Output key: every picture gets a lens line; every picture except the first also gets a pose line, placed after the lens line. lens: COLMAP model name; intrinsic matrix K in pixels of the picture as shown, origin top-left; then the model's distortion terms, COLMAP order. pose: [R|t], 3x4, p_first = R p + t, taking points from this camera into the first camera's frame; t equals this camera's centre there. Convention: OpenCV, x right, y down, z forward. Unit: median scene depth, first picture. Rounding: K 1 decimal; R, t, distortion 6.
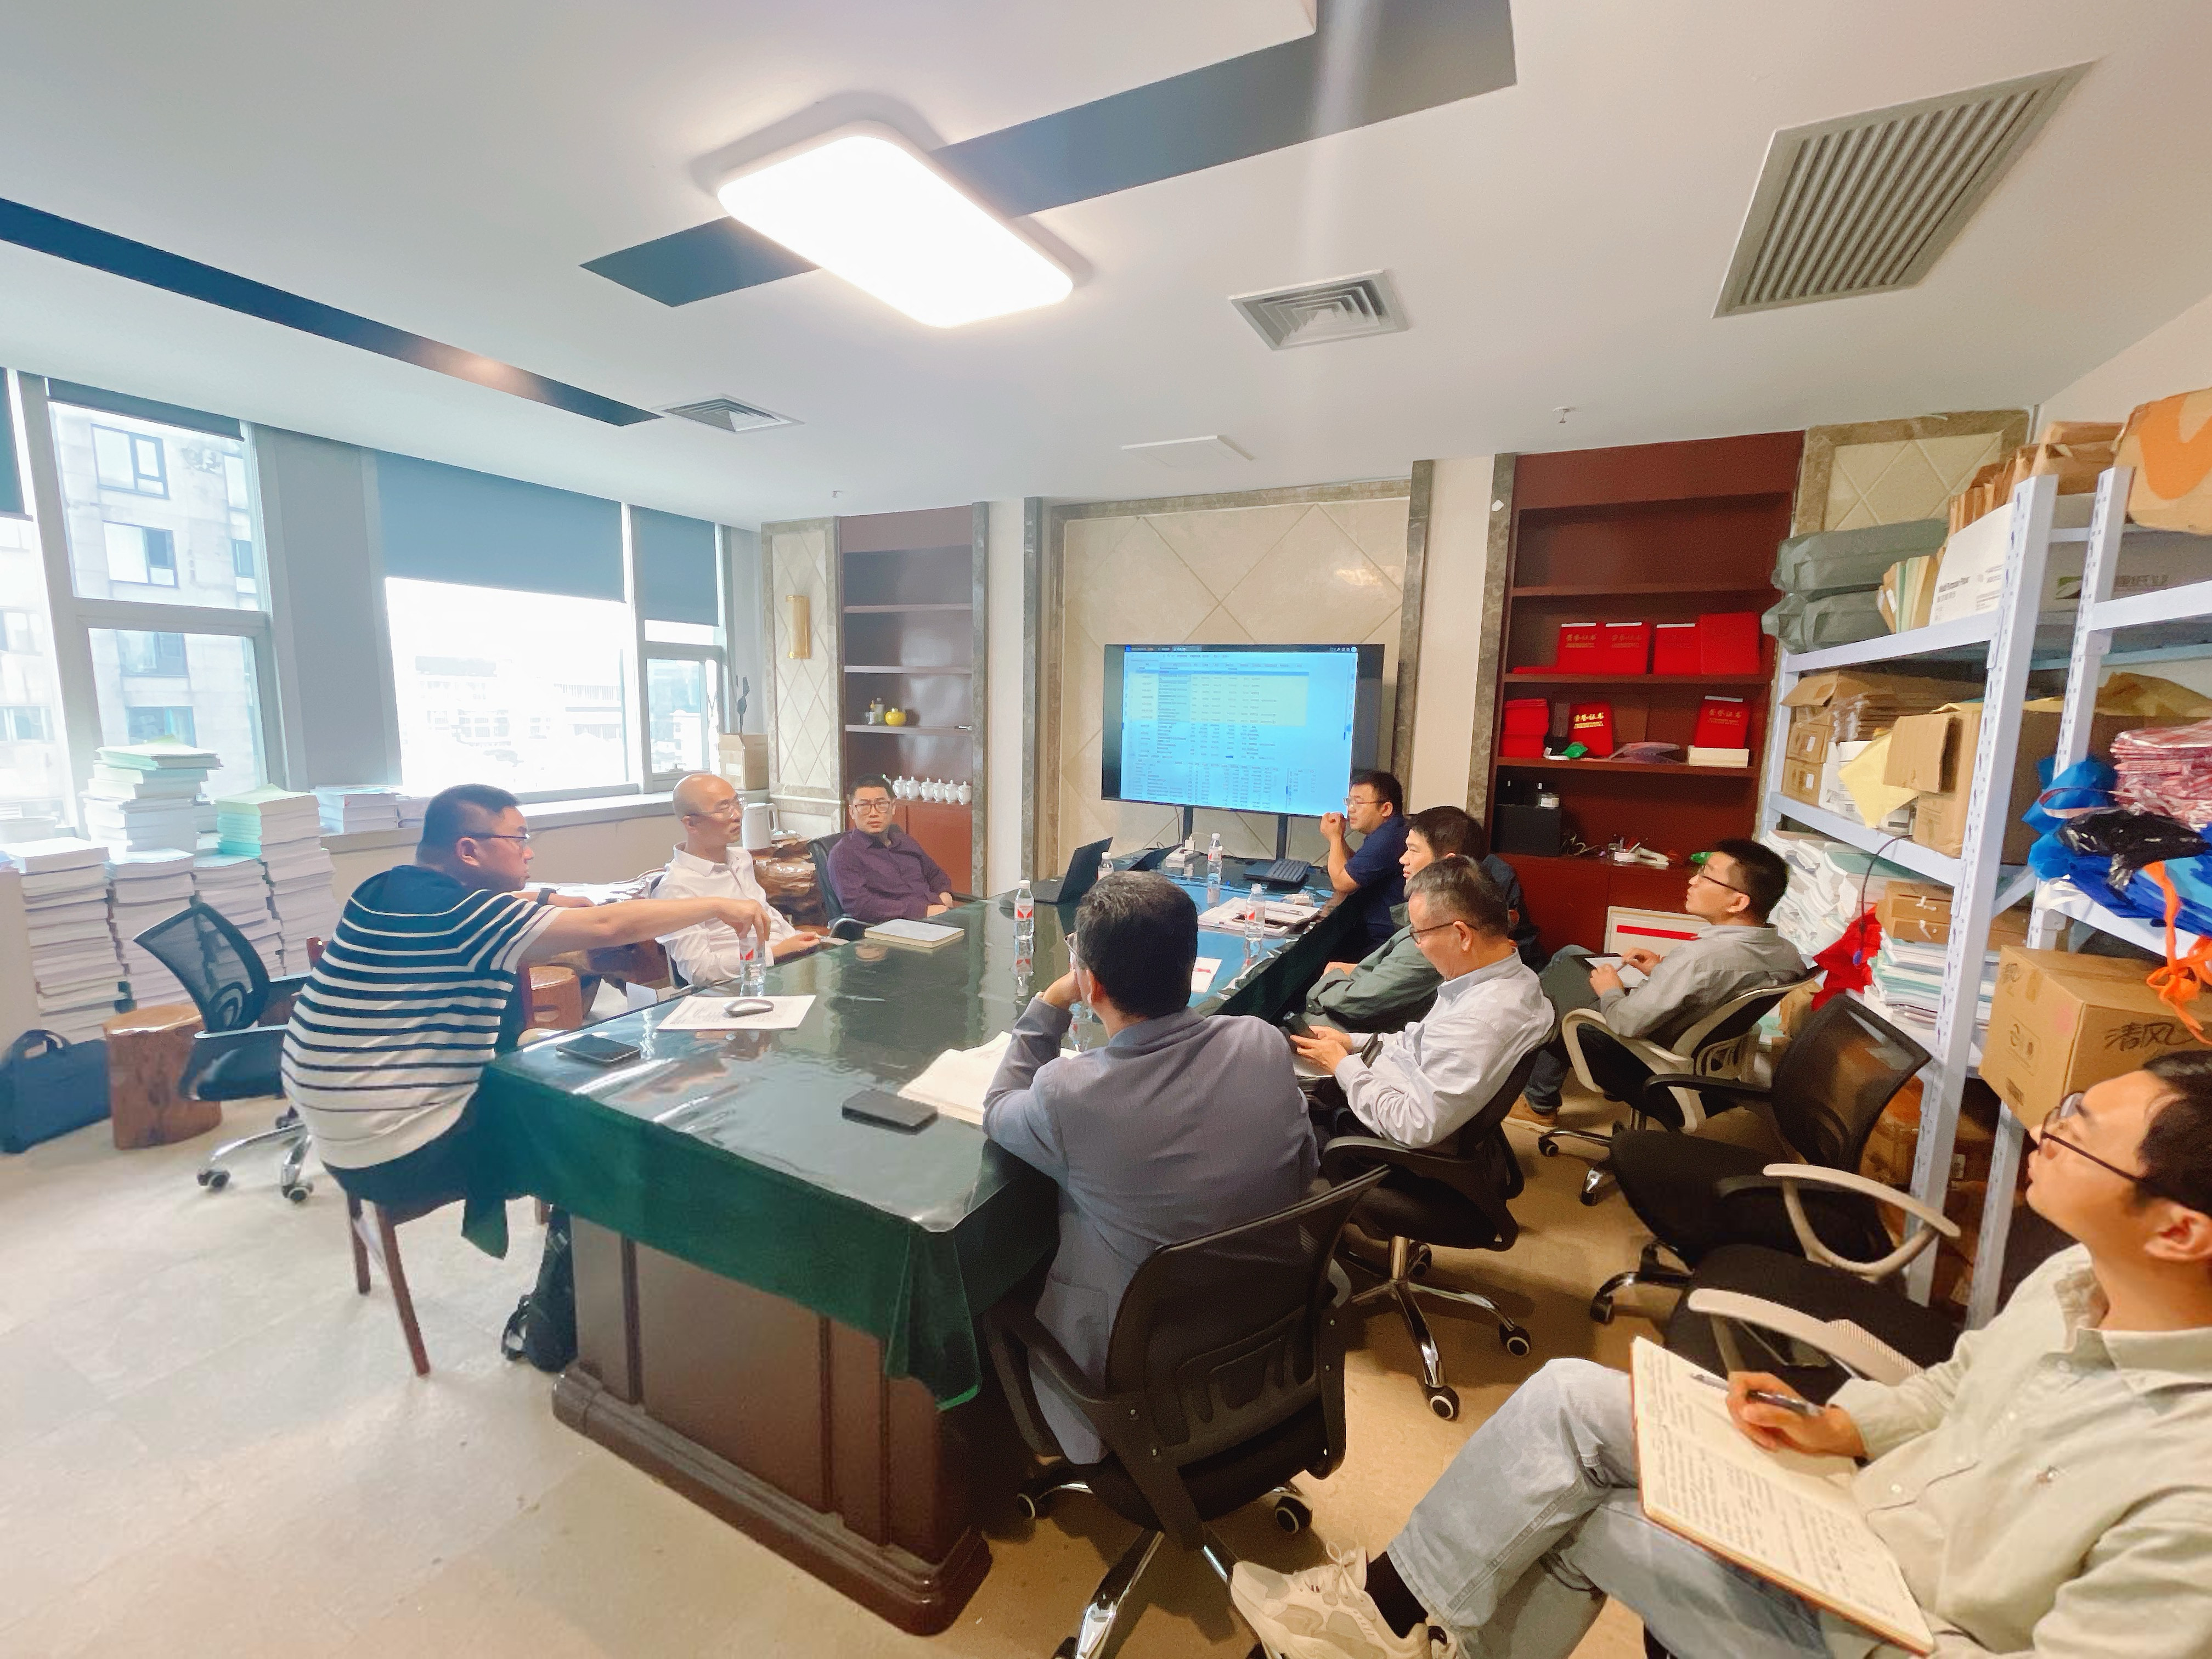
lens RADIAL K [[902.6, 0, 1108.3], [0, 902.6, 826.1], [0, 0, 1]] dist [-0.001561, 0.000318]
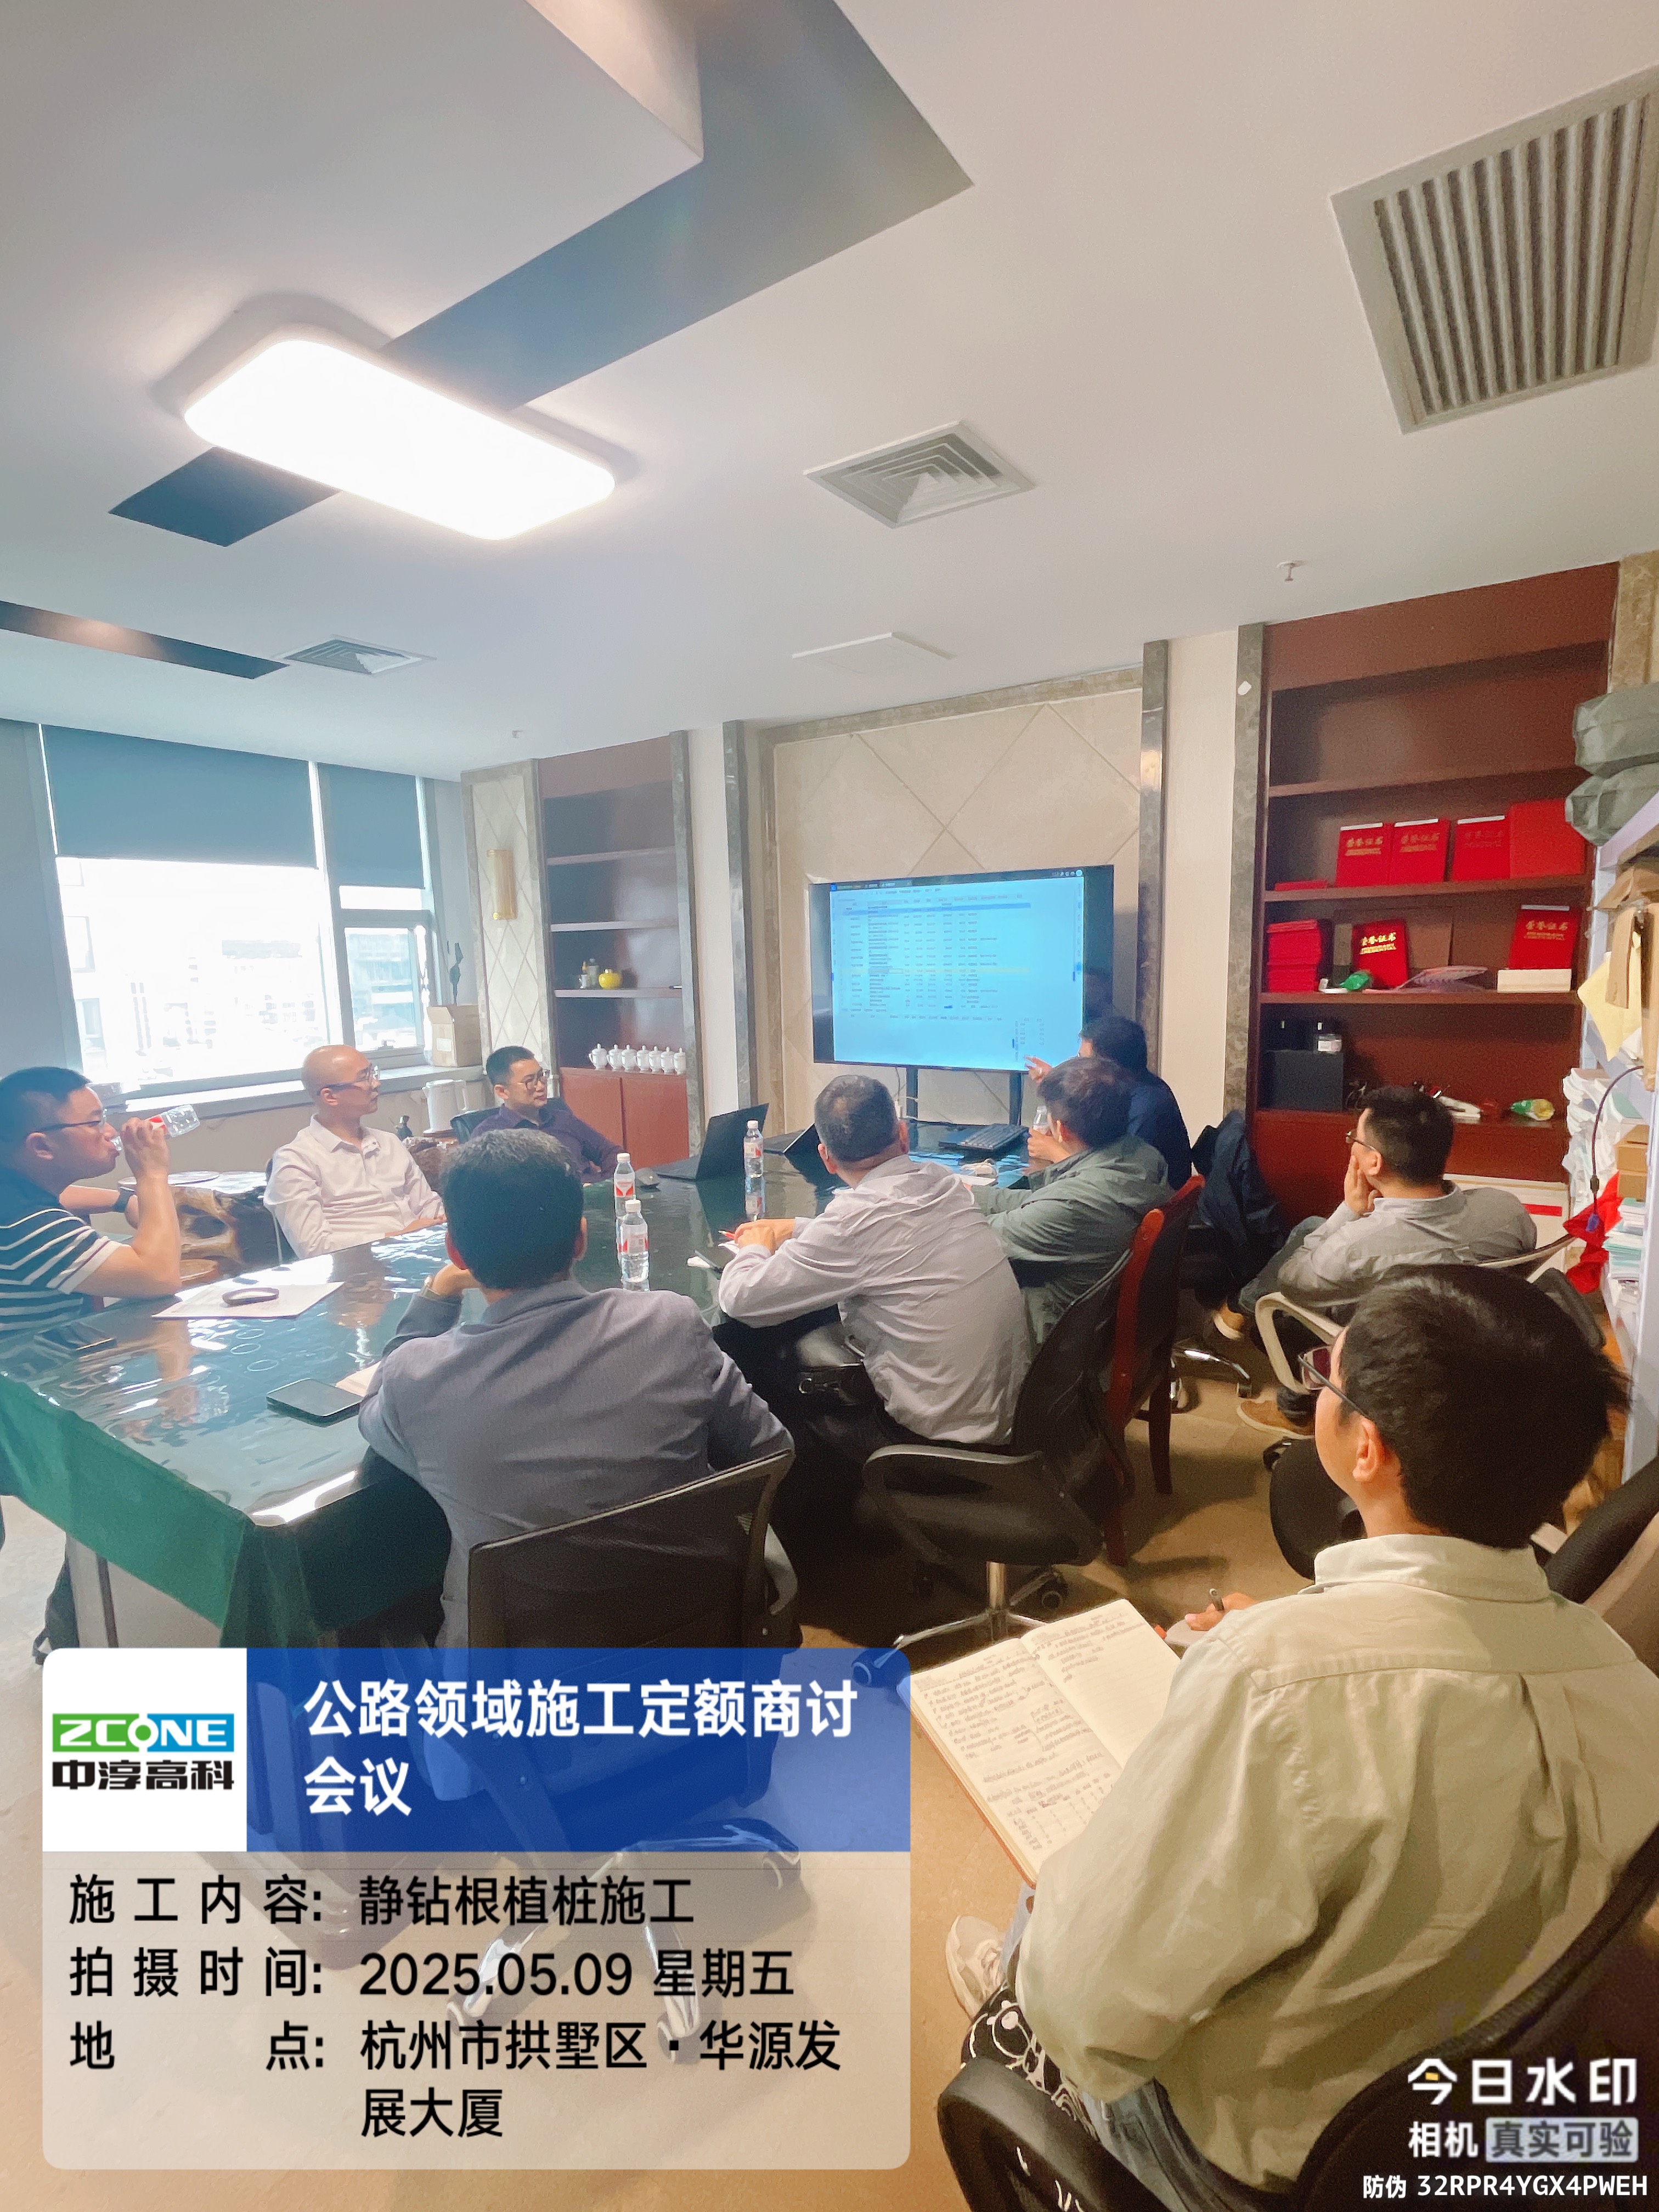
lens RADIAL K [[1042.7, 0, 838.9], [0, 1042.7, 1105.7], [0, 0, 1]] dist [-0.000411, 0.000162]
pose [[0.991695, -0.030686, -0.124899, 0.175709], [0.031497, 0.999494, 0.004521, 0.010568], [0.124697, -0.008418, 0.992159, 0.005156]]
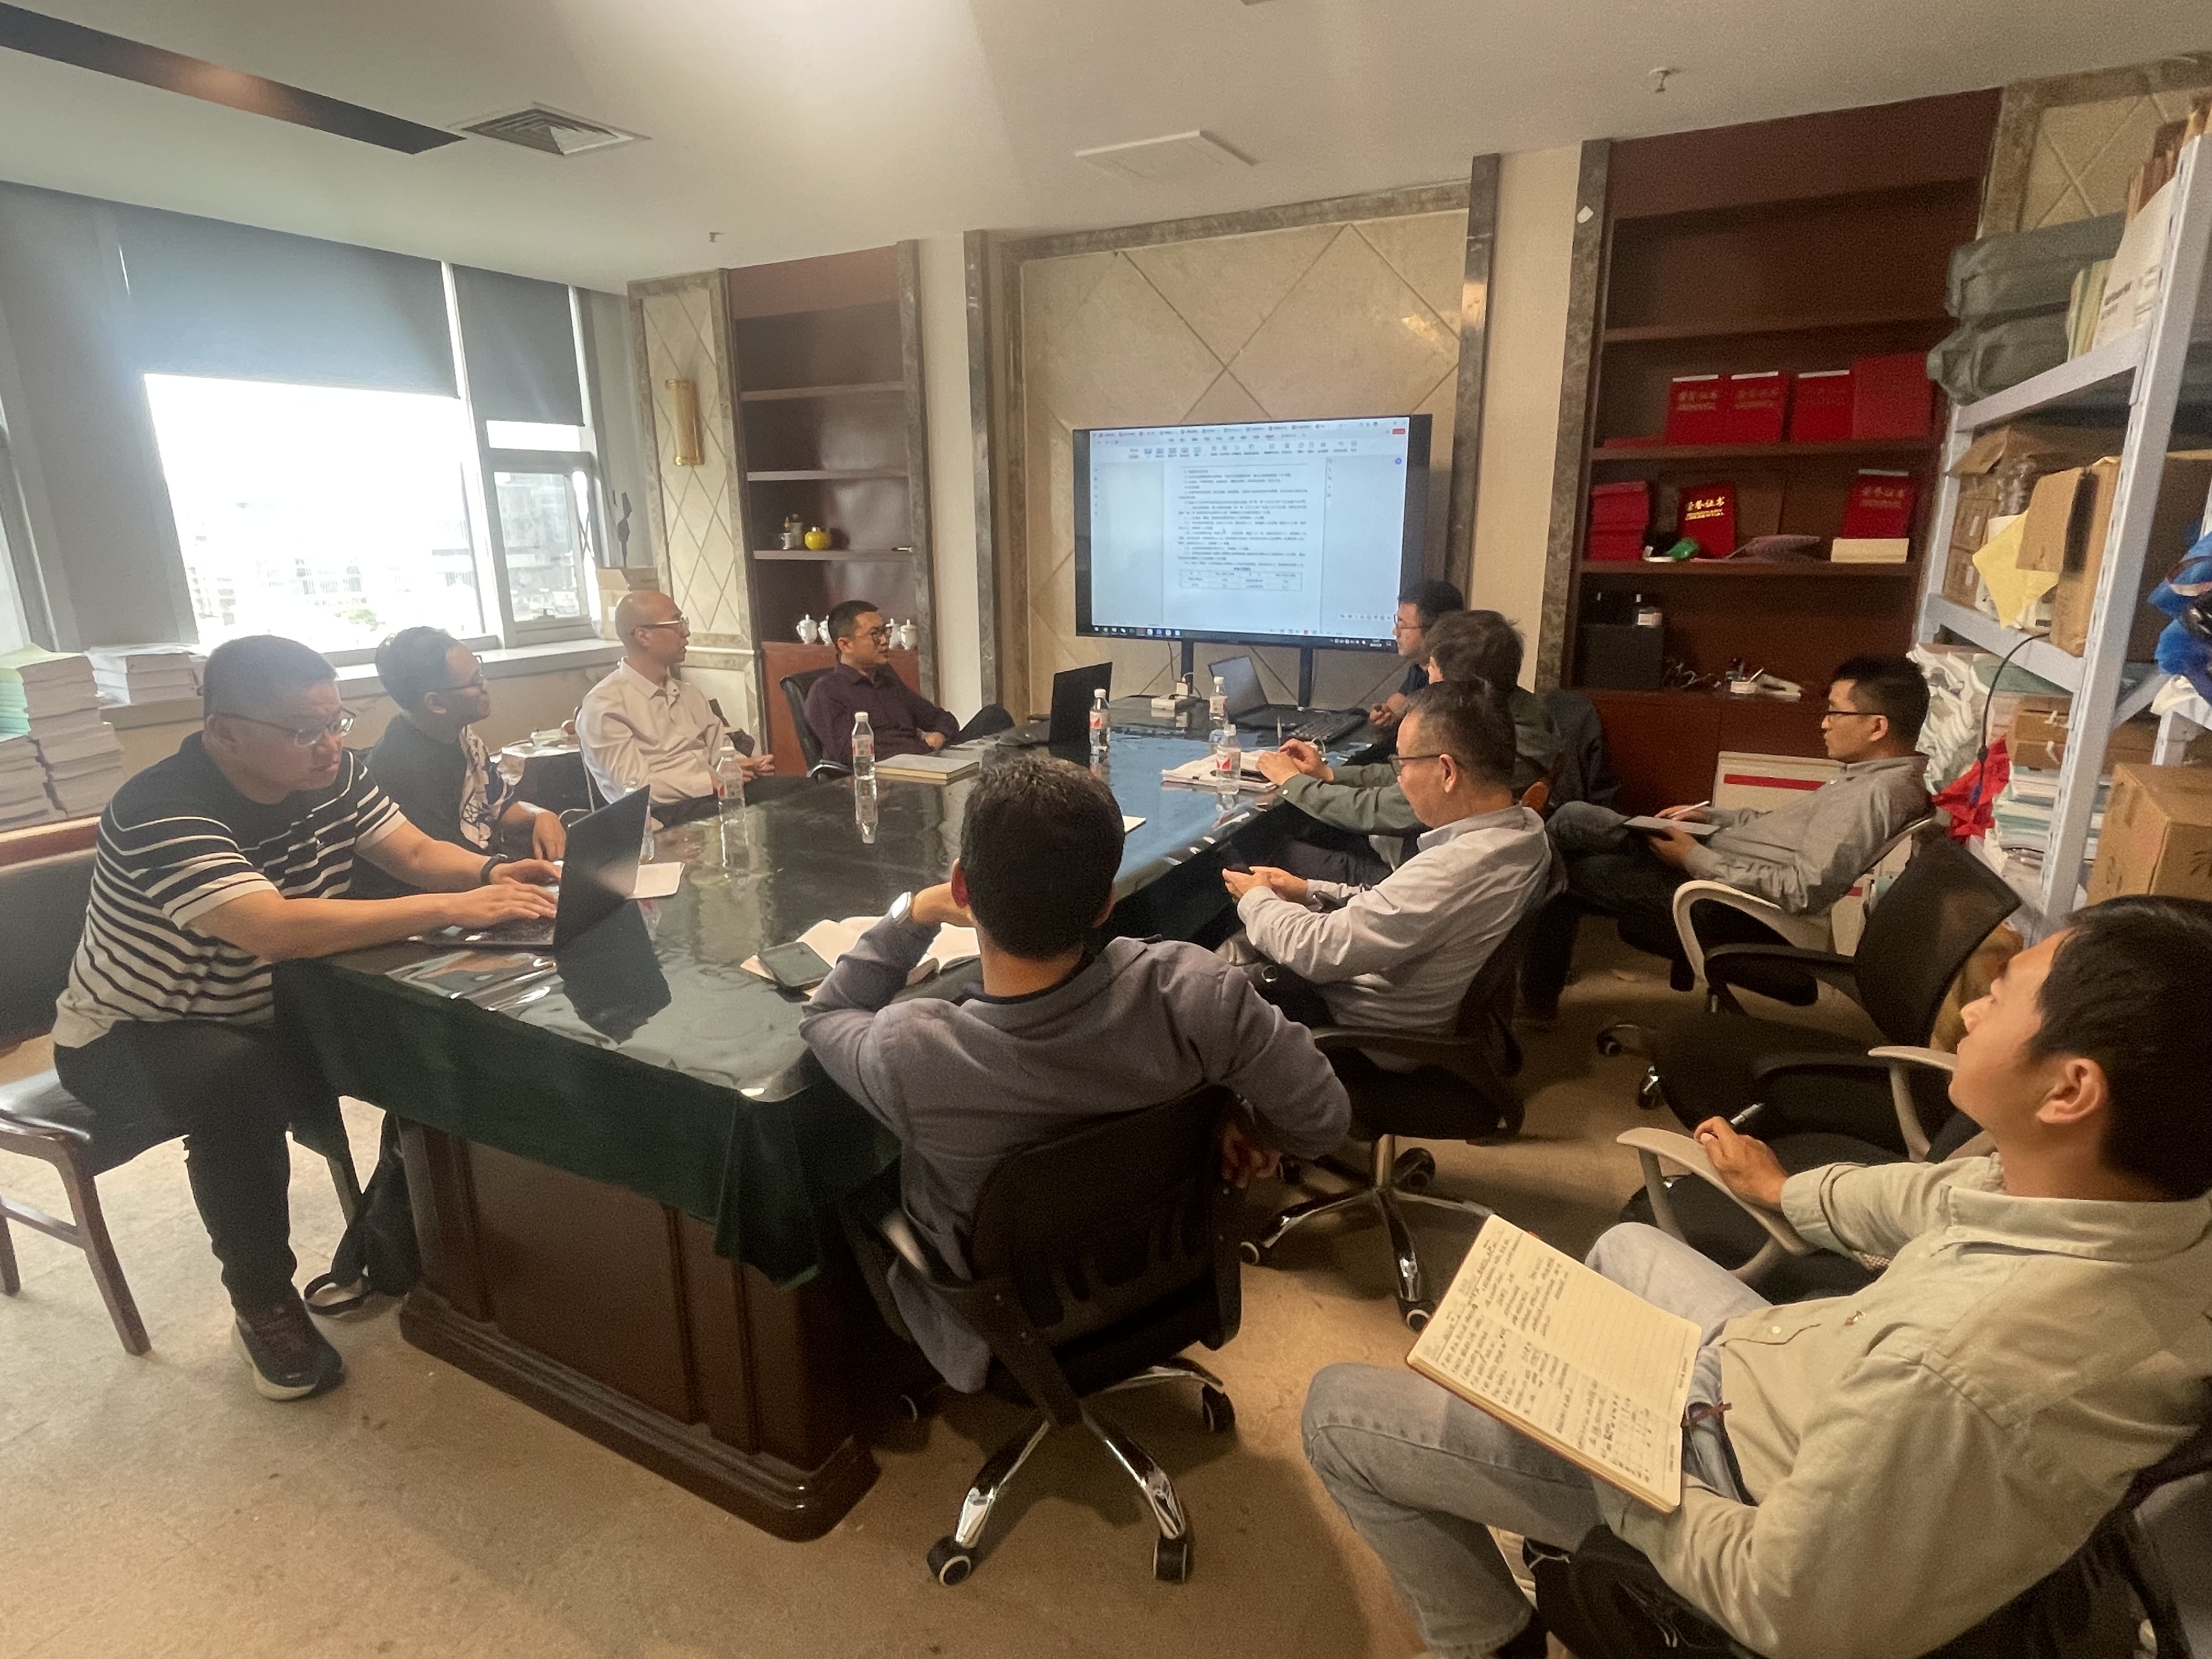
lens RADIAL K [[1177.7, 0, 1107.8], [0, 1177.7, 826.4], [0, 0, 1]] dist [0.000379, -0.000608]
pose [[0.999103, -0.024319, -0.034671, 0.063270], [0.028234, 0.992693, 0.117322, 0.019092], [0.031564, -0.118195, 0.992489, -0.032235]]
